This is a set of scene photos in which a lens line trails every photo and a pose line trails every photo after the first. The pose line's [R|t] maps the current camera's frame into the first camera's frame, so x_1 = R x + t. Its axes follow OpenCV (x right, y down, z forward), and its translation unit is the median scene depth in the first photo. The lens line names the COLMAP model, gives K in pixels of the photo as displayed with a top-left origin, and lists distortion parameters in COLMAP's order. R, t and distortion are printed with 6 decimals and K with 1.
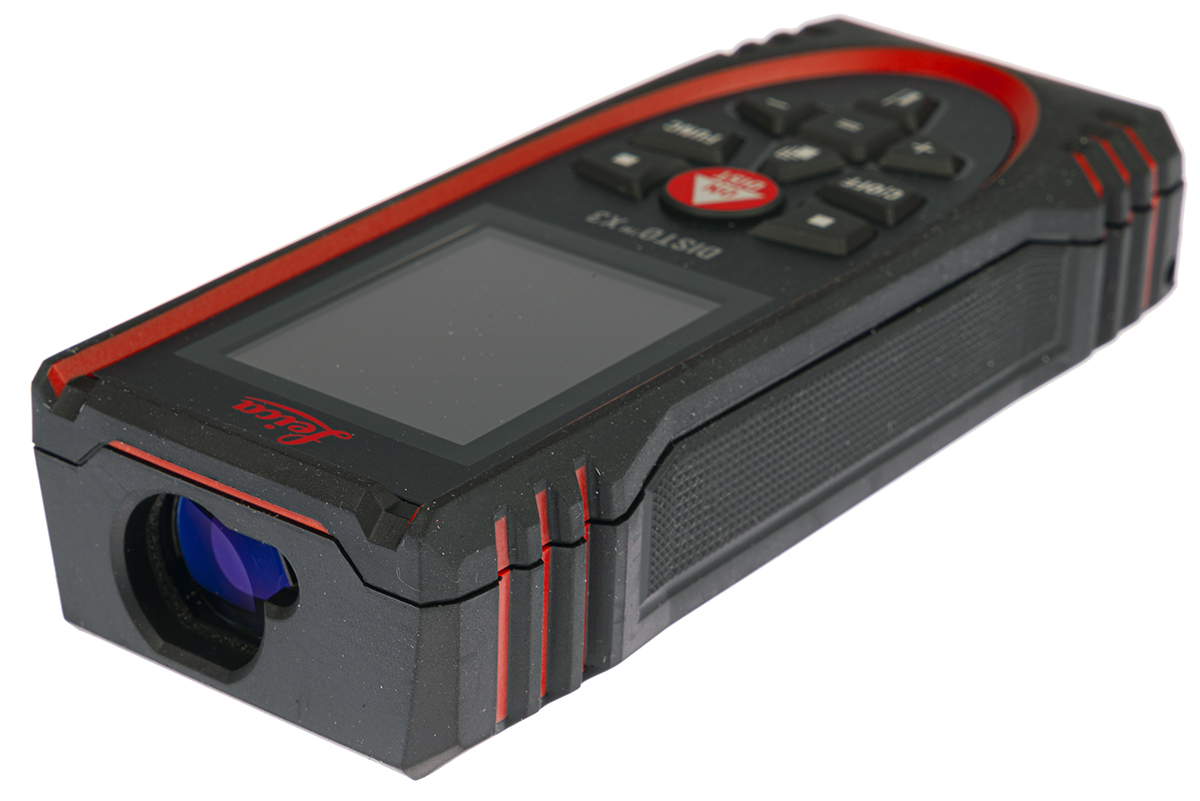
lens RADIAL K [[3905.4, 0, 598.6], [0, 3905.4, 400.9], [0, 0, 1]] dist [-0.091965, 0.000000]
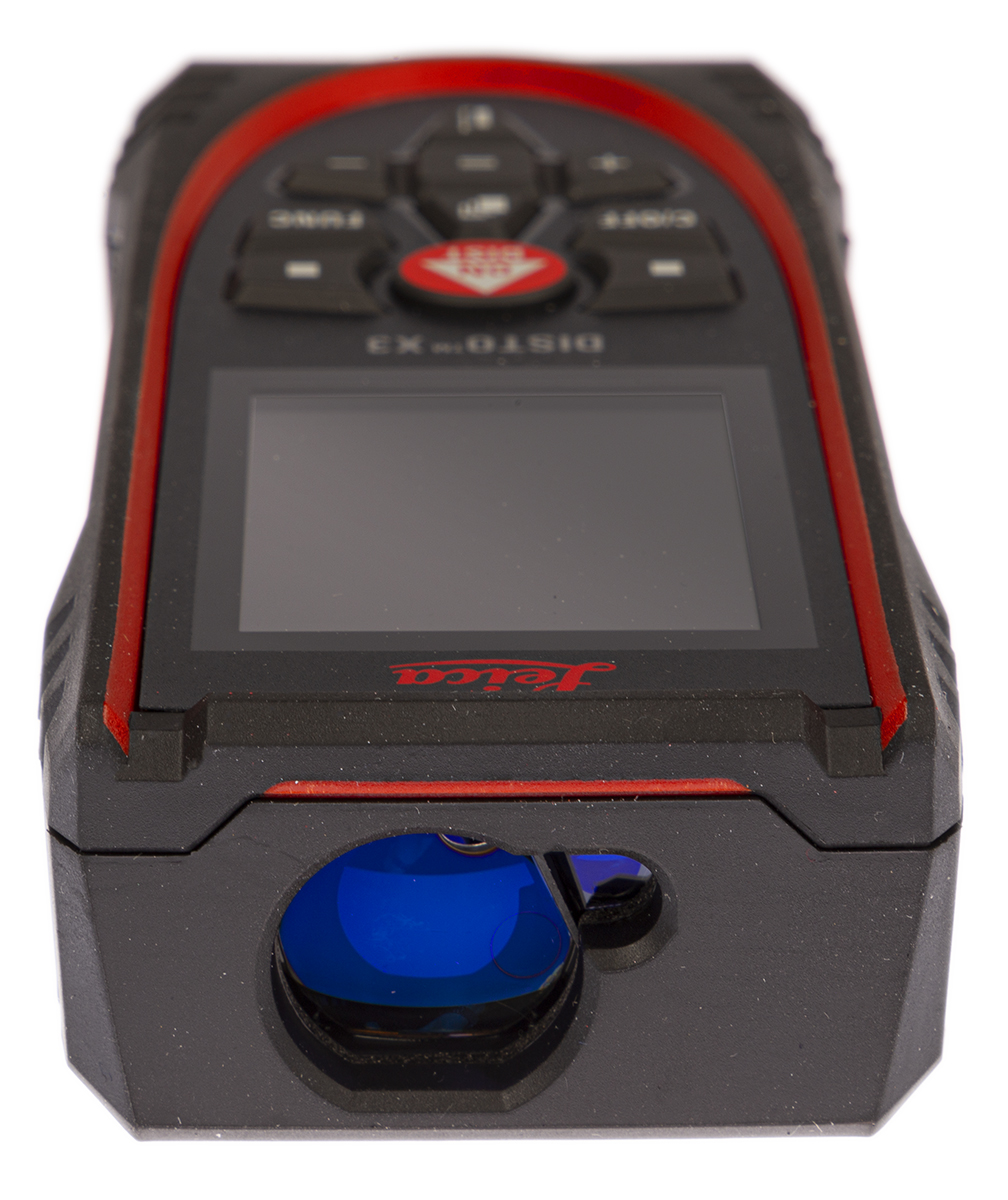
lens RADIAL K [[5570.4, 0, 503.9], [0, 5570.4, 599.8], [0, 0, 1]] dist [-0.230404, 0.000000]
pose [[0.776009, -0.258292, 0.575409, -0.590897], [0.287190, 0.956942, 0.042245, -0.044143], [-0.561544, 0.132469, 0.816774, 0.260843]]
